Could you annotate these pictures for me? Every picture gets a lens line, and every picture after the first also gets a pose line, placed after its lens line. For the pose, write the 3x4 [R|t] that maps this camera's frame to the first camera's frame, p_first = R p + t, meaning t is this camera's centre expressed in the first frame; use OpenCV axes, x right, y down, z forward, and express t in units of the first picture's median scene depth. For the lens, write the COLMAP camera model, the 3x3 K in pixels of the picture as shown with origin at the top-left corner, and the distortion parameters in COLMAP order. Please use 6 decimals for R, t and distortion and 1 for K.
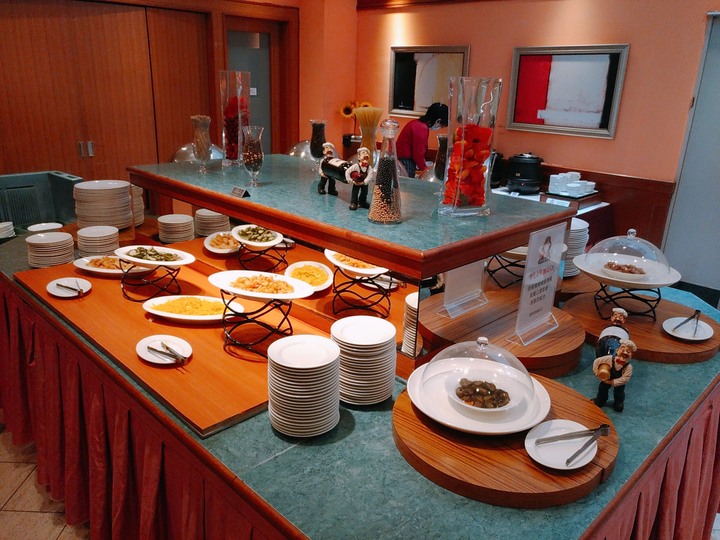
lens RADIAL K [[577.6, 0, 360.0], [0, 577.6, 270.0], [0, 0, 1]] dist [-0.006518, -0.006657]
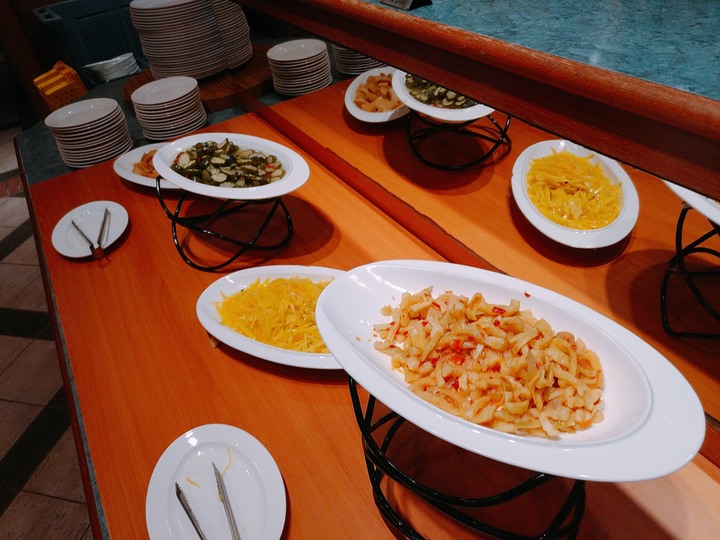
lens RADIAL K [[577.6, 0, 360.0], [0, 577.6, 270.0], [0, 0, 1]] dist [-0.006518, -0.006657]
pose [[0.955664, 0.033872, -0.292506, -0.097446], [0.066531, 0.942837, 0.326546, -0.072454], [0.286846, -0.331529, 0.898782, 0.483699]]
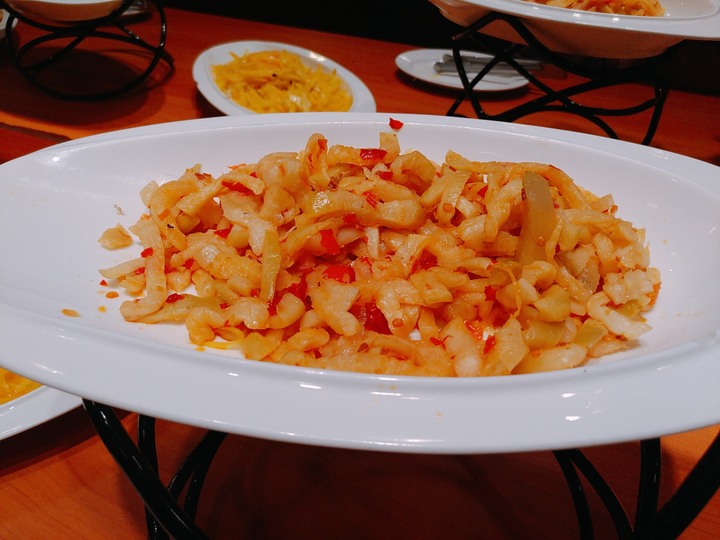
lens RADIAL K [[577.6, 0, 360.0], [0, 577.6, 270.0], [0, 0, 1]] dist [-0.006518, -0.006657]
pose [[0.925823, -0.256660, 0.277449, -0.142837], [0.142099, 0.916586, 0.373736, -0.008611], [-0.350229, -0.306588, 0.885067, 0.584709]]
